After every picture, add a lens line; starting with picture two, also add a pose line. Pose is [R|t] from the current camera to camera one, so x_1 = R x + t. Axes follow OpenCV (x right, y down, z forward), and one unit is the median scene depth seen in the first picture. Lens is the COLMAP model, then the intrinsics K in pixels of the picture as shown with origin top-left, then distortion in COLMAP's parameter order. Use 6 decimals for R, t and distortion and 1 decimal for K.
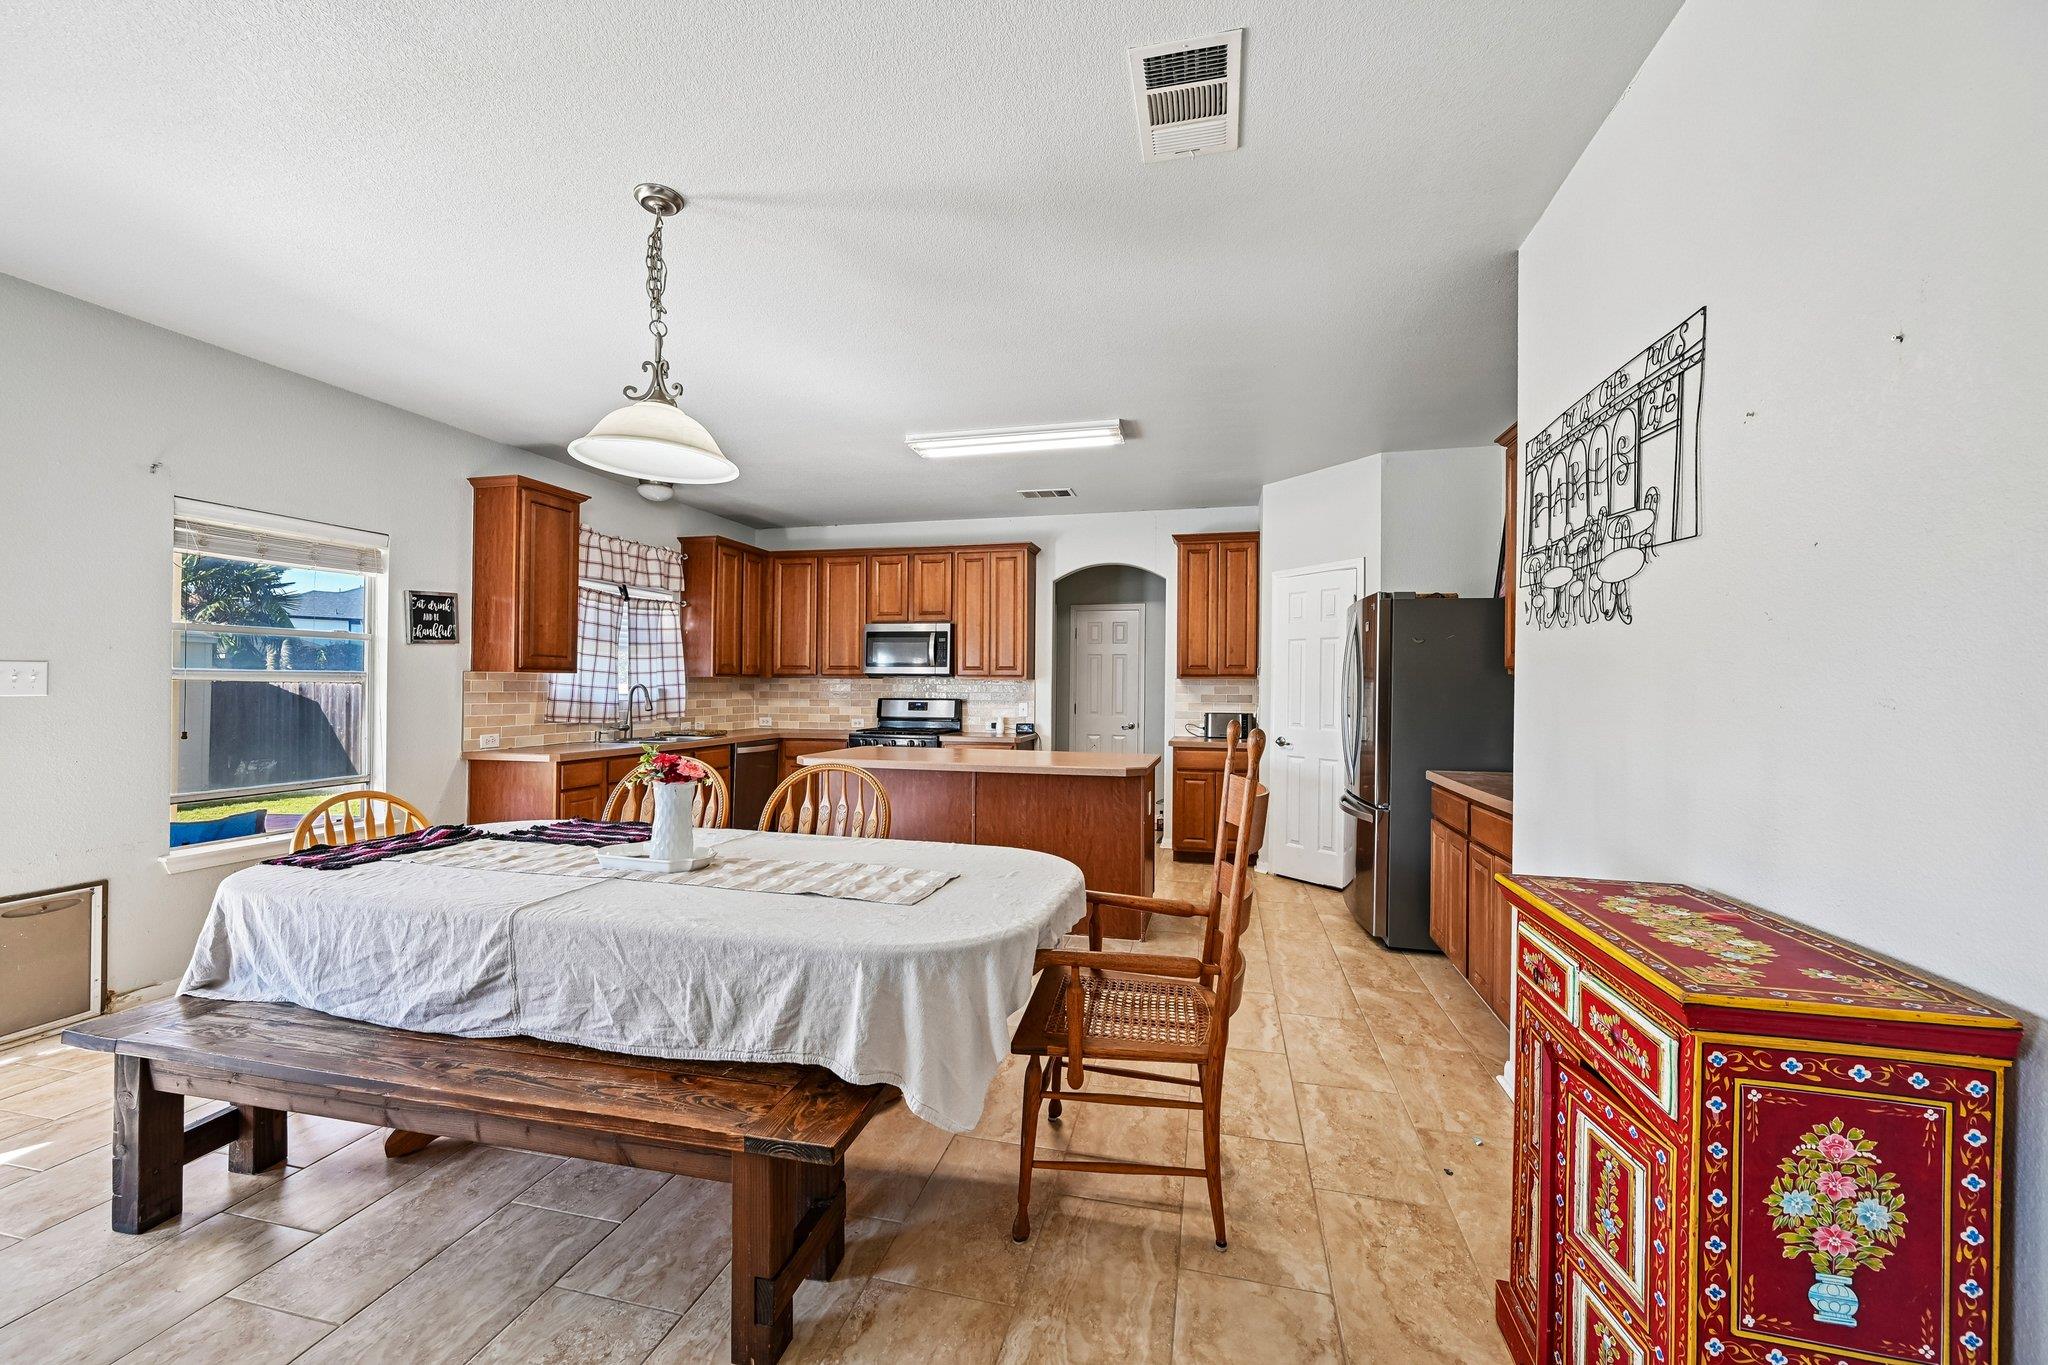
lens RADIAL K [[797.2, 0, 1021.4], [0, 797.2, 685.3], [0, 0, 1]] dist [-0.002147, -0.000383]
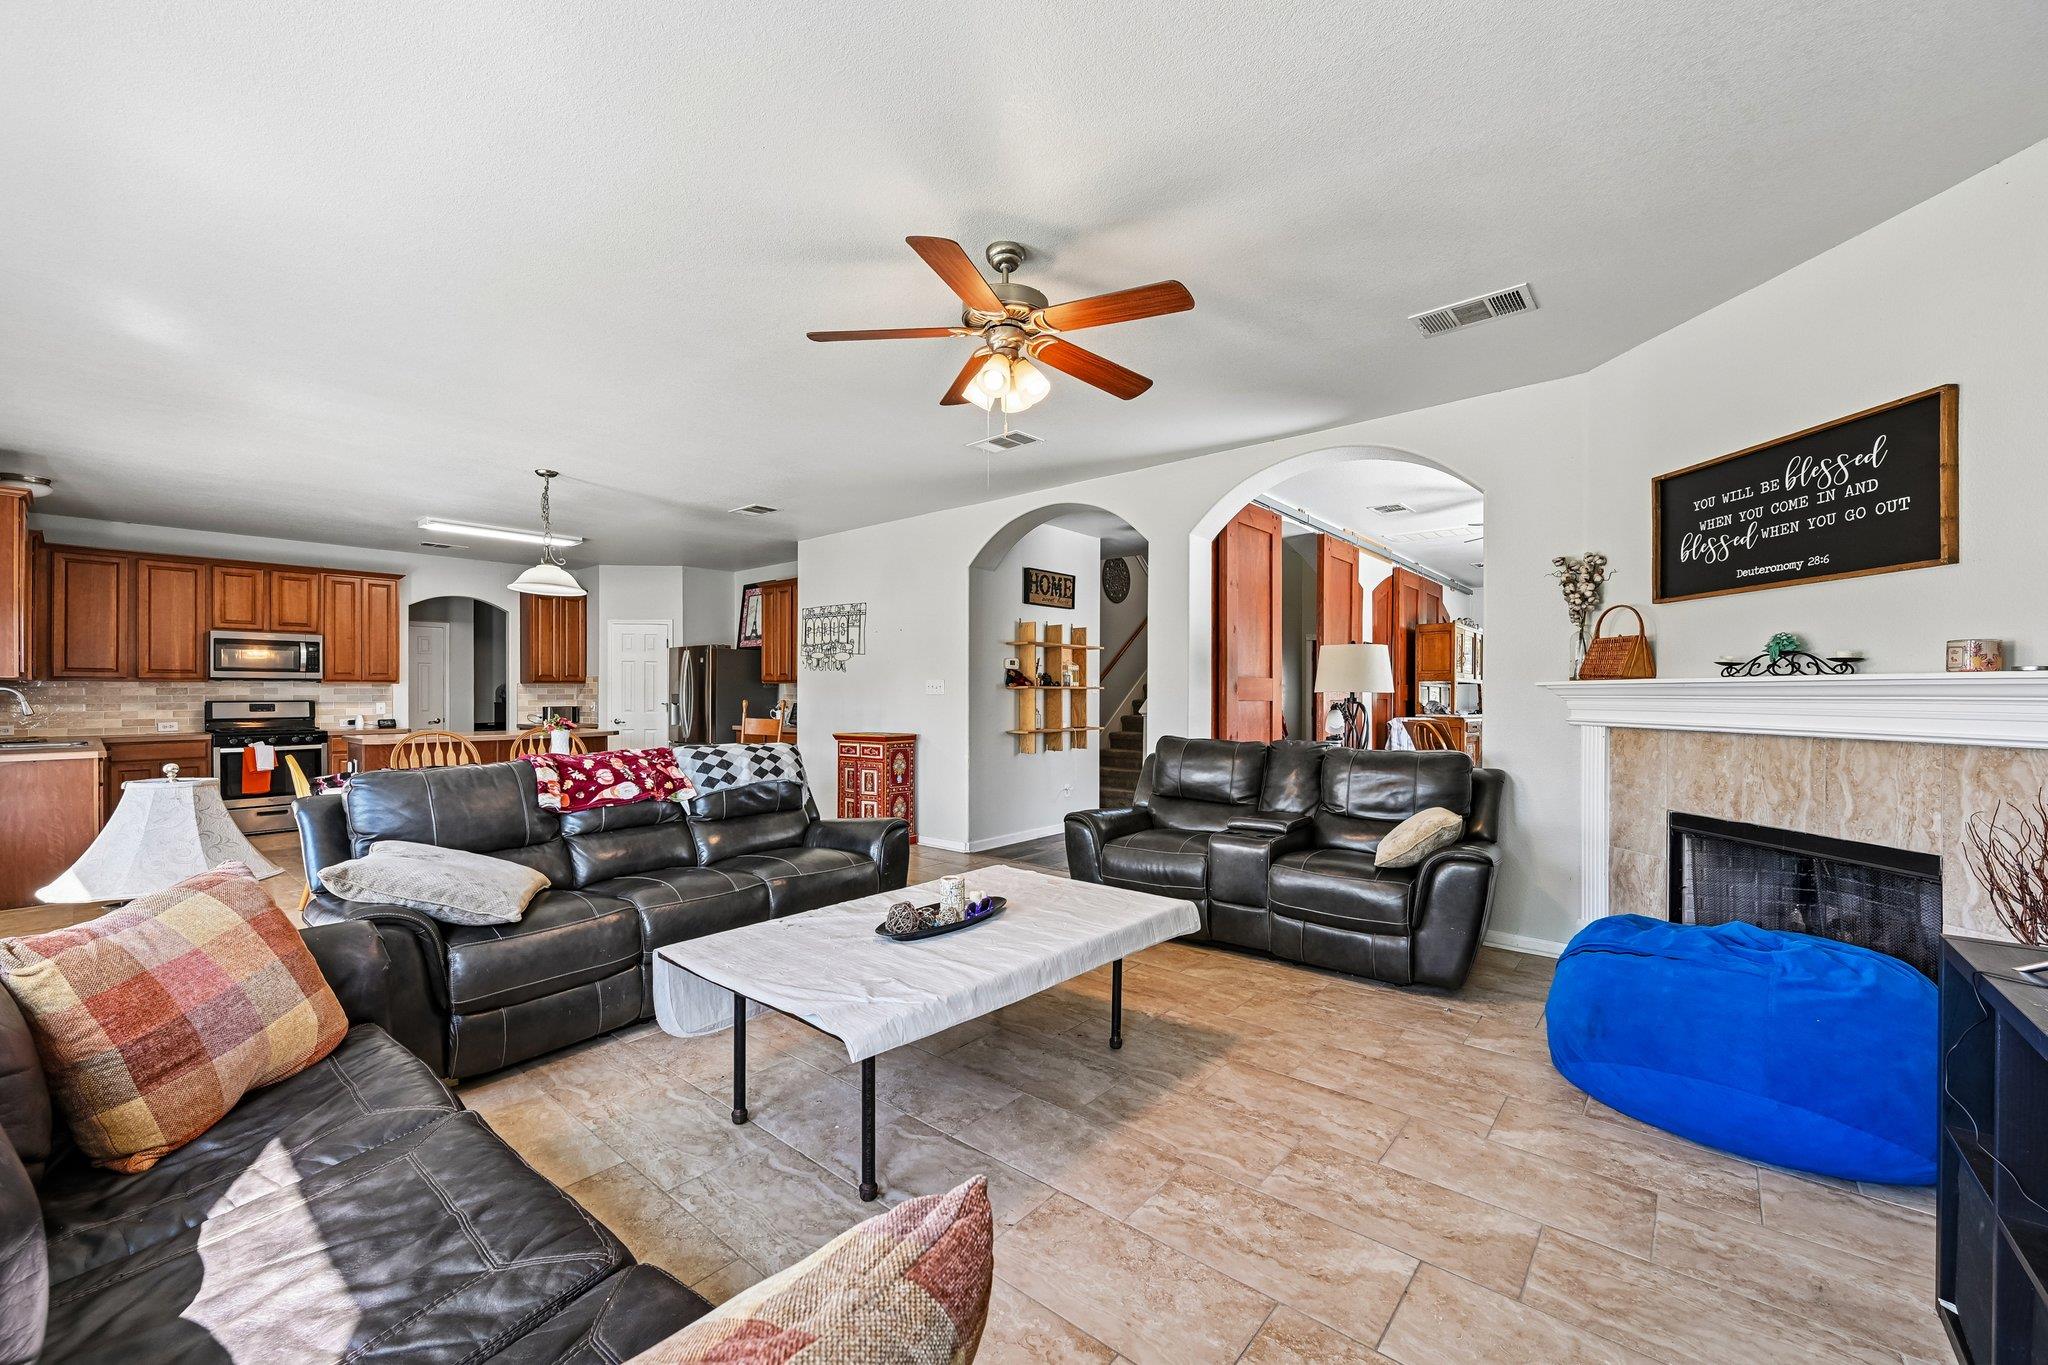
lens RADIAL K [[810.0, 0, 1014.6], [0, 810.0, 691.8], [0, 0, 1]] dist [-0.001447, -0.000243]
pose [[0.454305, -0.004880, 0.890833, -0.726180], [0.001016, 0.999987, 0.004960, 0.000240], [-0.890846, -0.001348, 0.454304, -0.466948]]
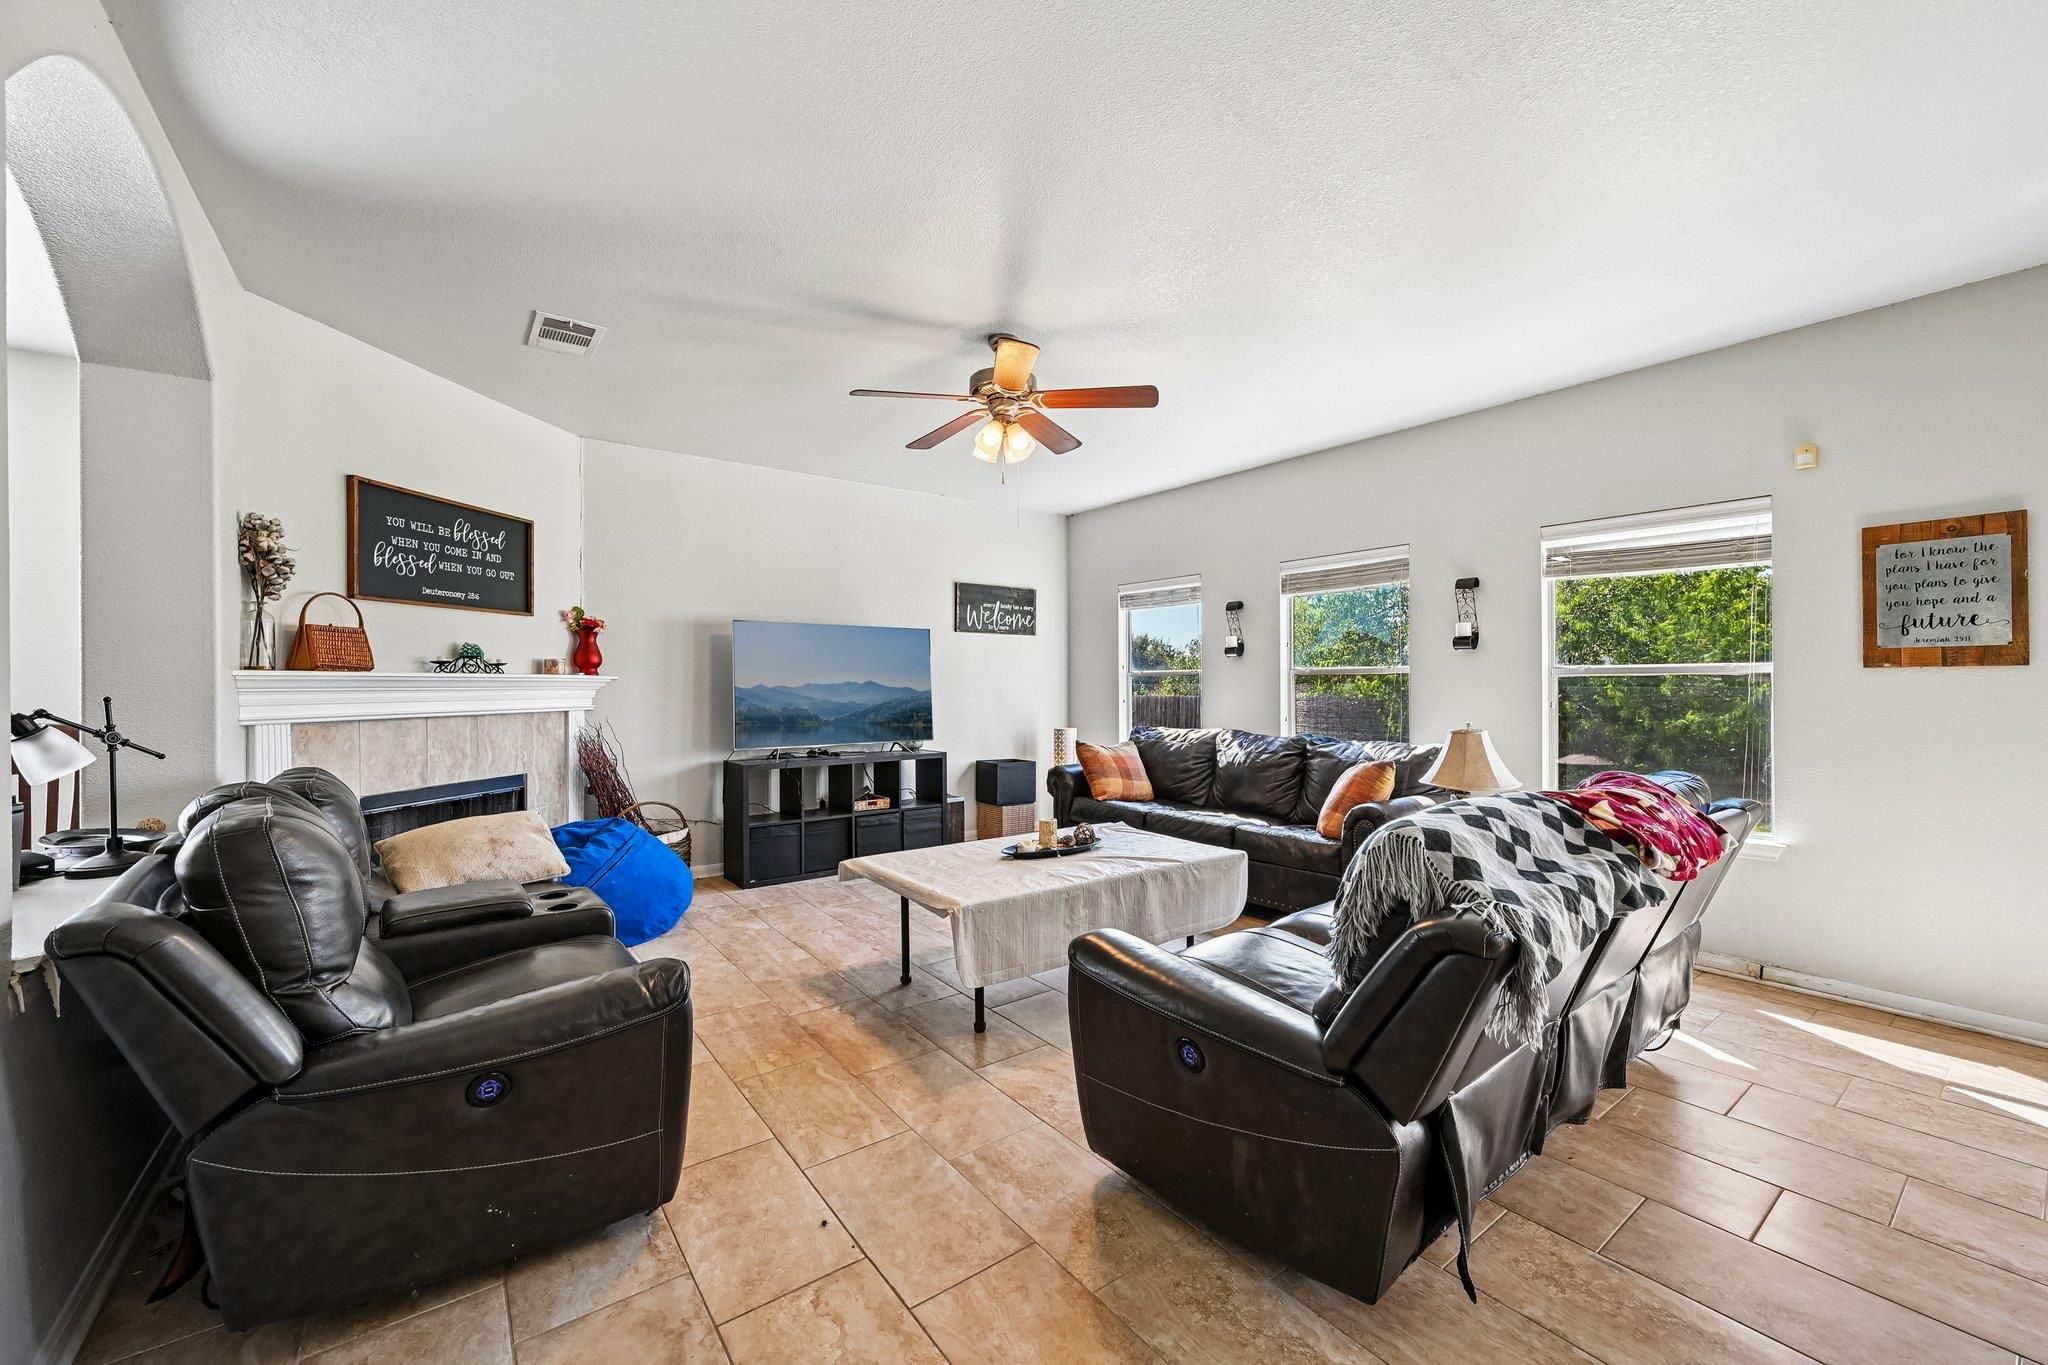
lens RADIAL K [[797.2, 0, 1021.4], [0, 797.2, 685.3], [0, 0, 1]] dist [-0.002147, -0.000383]
pose [[-0.637945, -0.005372, -0.770063, 0.086122], [-0.001389, 0.999982, -0.005826, 0.006618], [0.770081, -0.002647, -0.637941, 0.101937]]
